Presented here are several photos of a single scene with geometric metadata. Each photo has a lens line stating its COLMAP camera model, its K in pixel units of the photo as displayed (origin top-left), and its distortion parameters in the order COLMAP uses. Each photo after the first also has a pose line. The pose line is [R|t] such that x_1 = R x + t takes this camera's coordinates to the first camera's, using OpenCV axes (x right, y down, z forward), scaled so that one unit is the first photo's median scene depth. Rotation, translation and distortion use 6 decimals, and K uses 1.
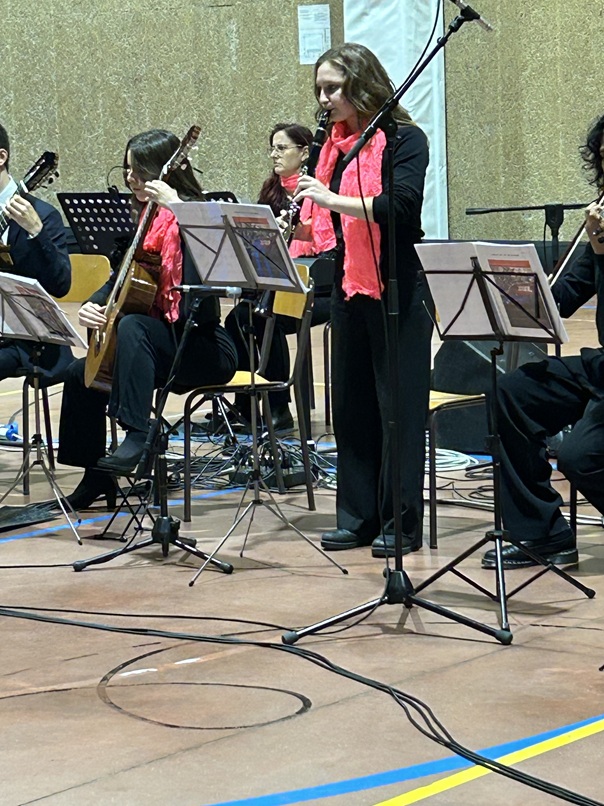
lens RADIAL K [[2651.9, 0, 302.0], [0, 2651.9, 403.0], [0, 0, 1]] dist [0.121484, 0.478051]
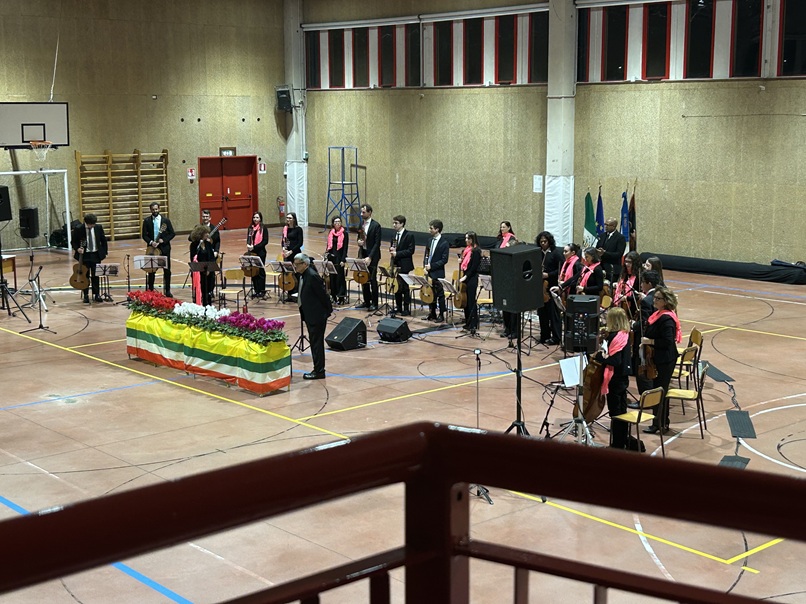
lens RADIAL K [[1205.2, 0, 404.0], [0, 1205.2, 303.0], [0, 0, 1]] dist [0.235107, -0.850598]
pose [[0.988787, 0.052020, -0.139978, 0.143219], [-0.046442, 0.998002, 0.042827, -0.103471], [0.141927, -0.035846, 0.989228, -1.368019]]
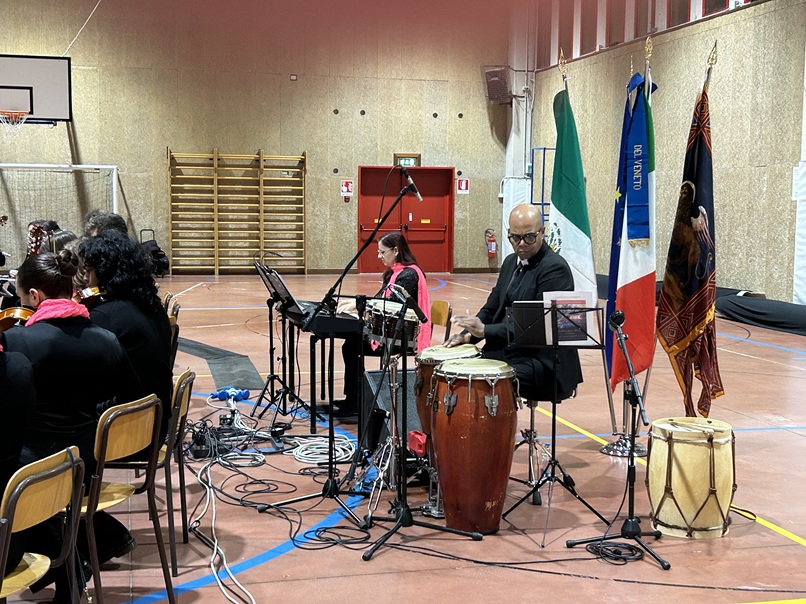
lens RADIAL K [[1127.6, 0, 405.5], [0, 1127.6, 316.3], [0, 0, 1]] dist [0.195950, -0.605112]
pose [[0.810146, 0.099779, -0.577675, 0.555819], [-0.109680, 0.993807, 0.017837, -0.090197], [0.575877, 0.048908, 0.816072, 0.591745]]
